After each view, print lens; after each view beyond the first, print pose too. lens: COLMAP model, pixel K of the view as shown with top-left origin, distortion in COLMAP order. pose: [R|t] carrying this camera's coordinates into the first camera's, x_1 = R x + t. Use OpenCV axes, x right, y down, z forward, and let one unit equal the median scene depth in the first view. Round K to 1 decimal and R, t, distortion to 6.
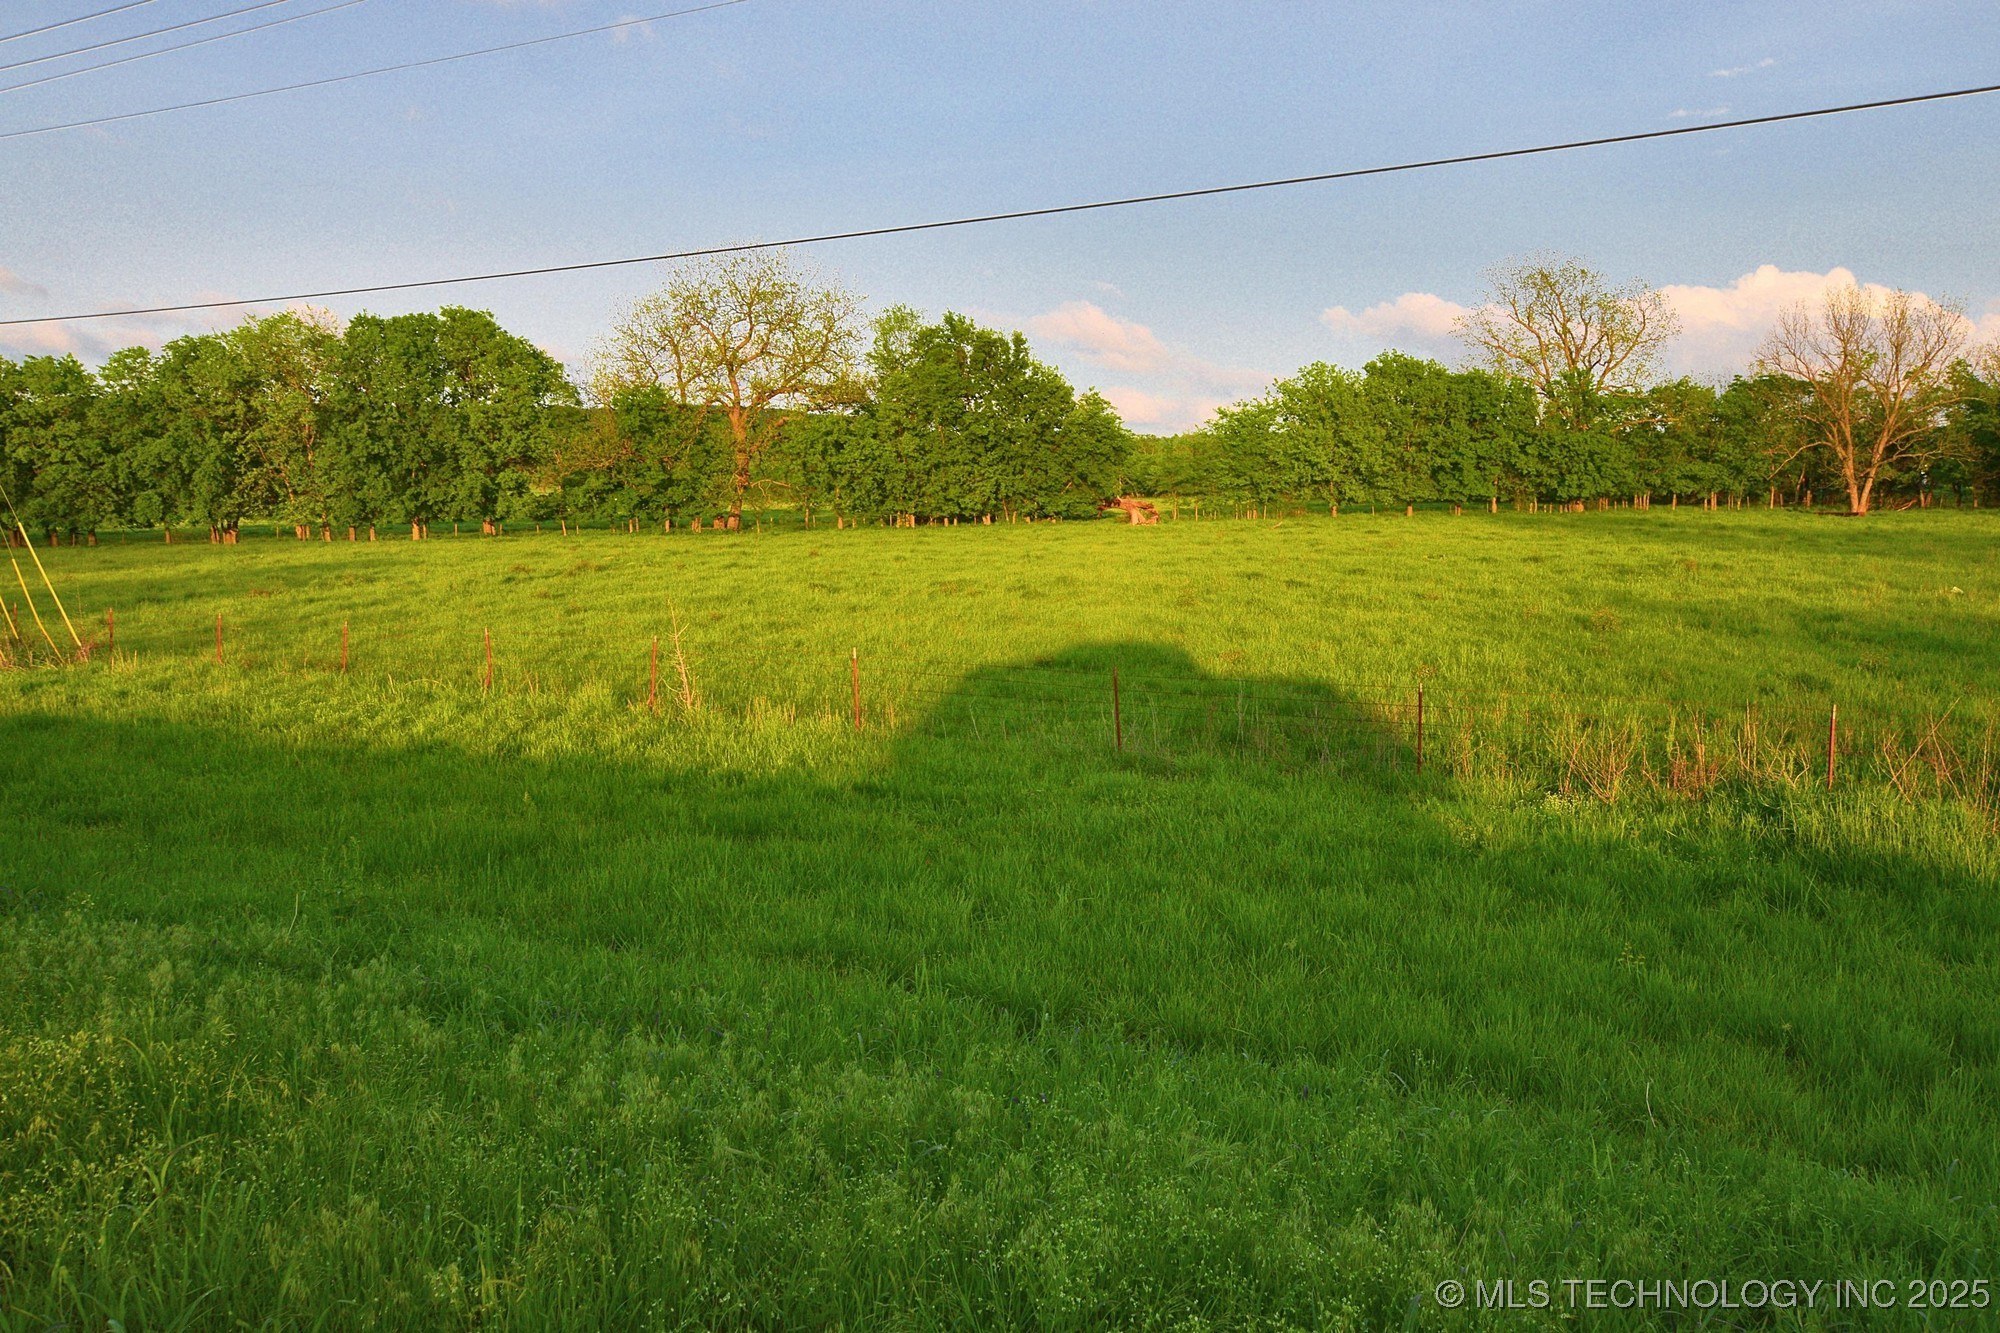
lens RADIAL K [[1605.8, 0, 1007.0], [0, 1605.8, 668.6], [0, 0, 1]] dist [-0.018185, 0.046854]
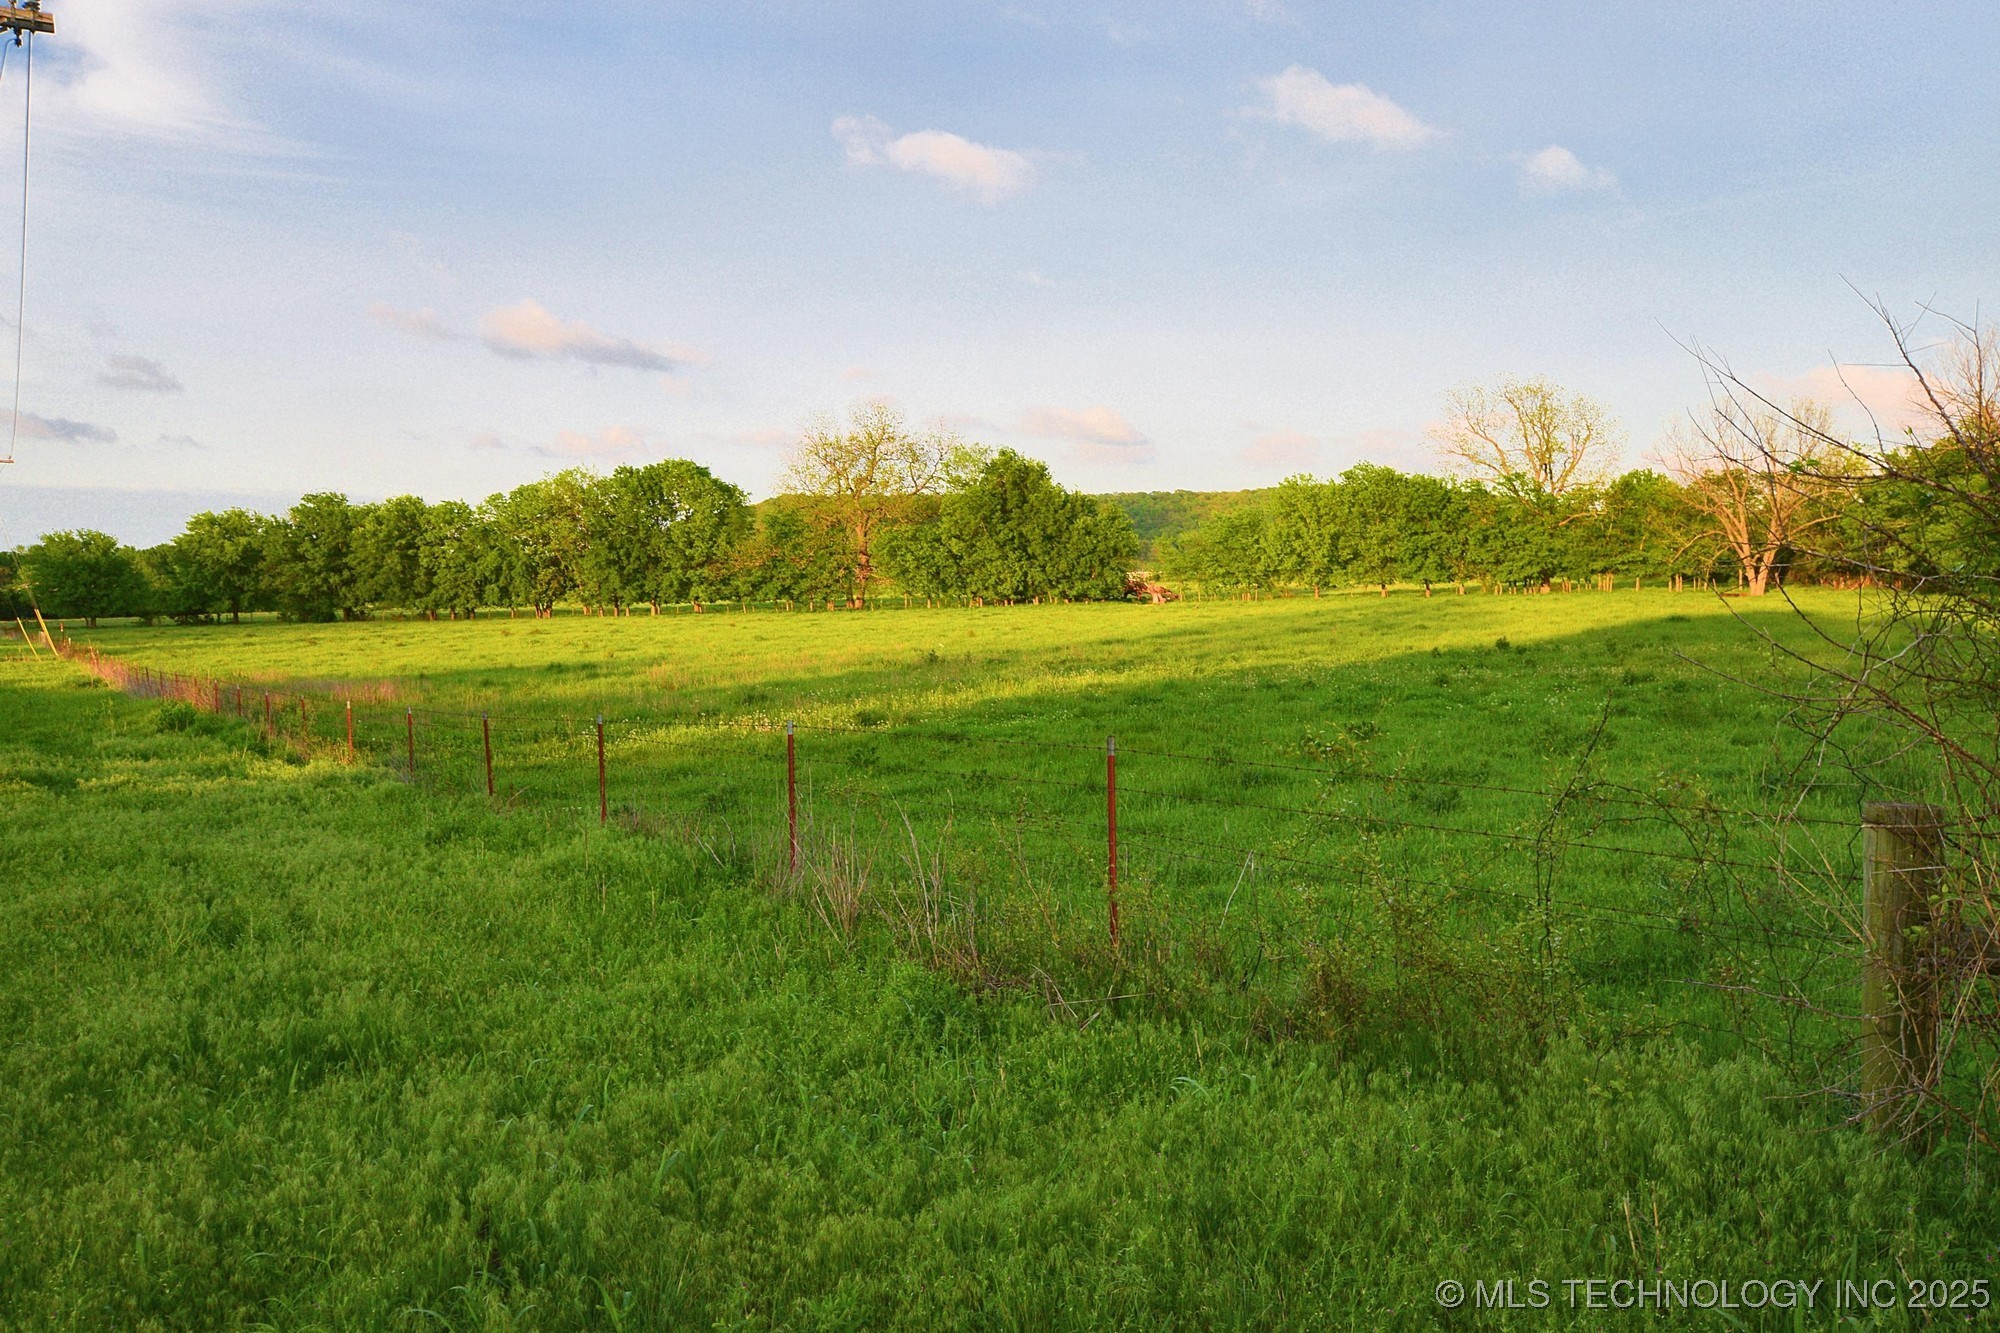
lens RADIAL K [[1627.1, 0, 1000.2], [0, 1627.1, 647.8], [0, 0, 1]] dist [-0.015113, -0.000364]
pose [[0.921894, 0.008690, -0.387345, 0.502278], [-0.033343, 0.997819, -0.056972, 0.022680], [0.386005, 0.065437, 0.920173, -0.244942]]
